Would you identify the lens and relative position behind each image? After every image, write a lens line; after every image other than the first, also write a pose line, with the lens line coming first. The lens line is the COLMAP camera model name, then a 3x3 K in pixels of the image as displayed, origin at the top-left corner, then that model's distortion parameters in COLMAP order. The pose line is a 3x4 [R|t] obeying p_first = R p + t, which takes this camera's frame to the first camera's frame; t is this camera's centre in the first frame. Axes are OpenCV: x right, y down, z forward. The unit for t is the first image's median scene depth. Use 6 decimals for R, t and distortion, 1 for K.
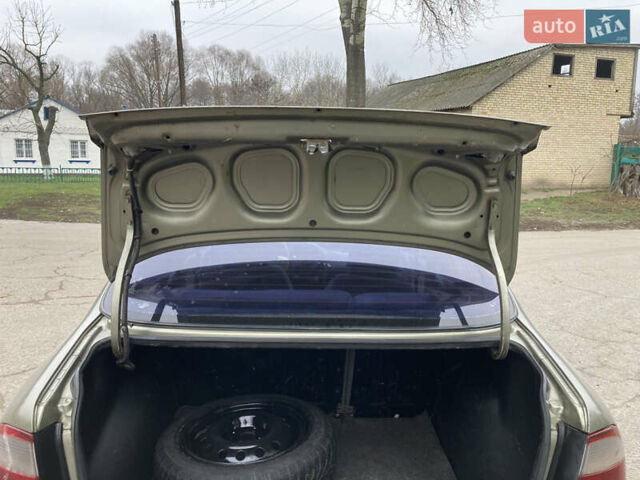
lens RADIAL K [[521.1, 0, 318.0], [0, 521.1, 237.1], [0, 0, 1]] dist [0.018624, -0.007339]
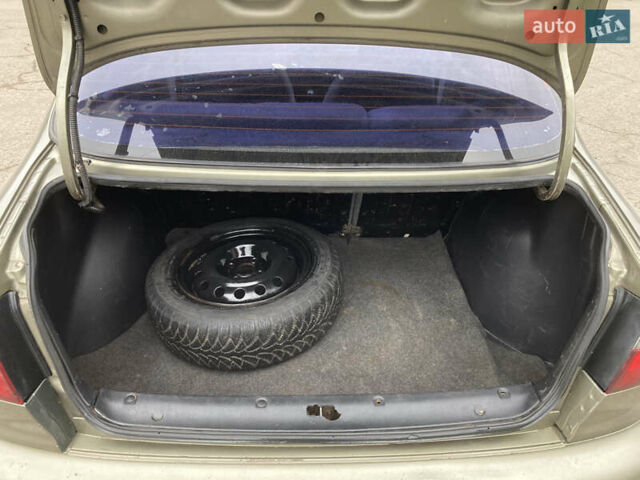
lens RADIAL K [[521.1, 0, 318.0], [0, 521.1, 237.1], [0, 0, 1]] dist [0.018624, -0.007339]
pose [[0.999997, 0.000986, 0.002098, -0.012998], [-0.001755, 0.913290, 0.407307, -0.043597], [-0.001515, -0.407309, 0.913289, 0.213420]]
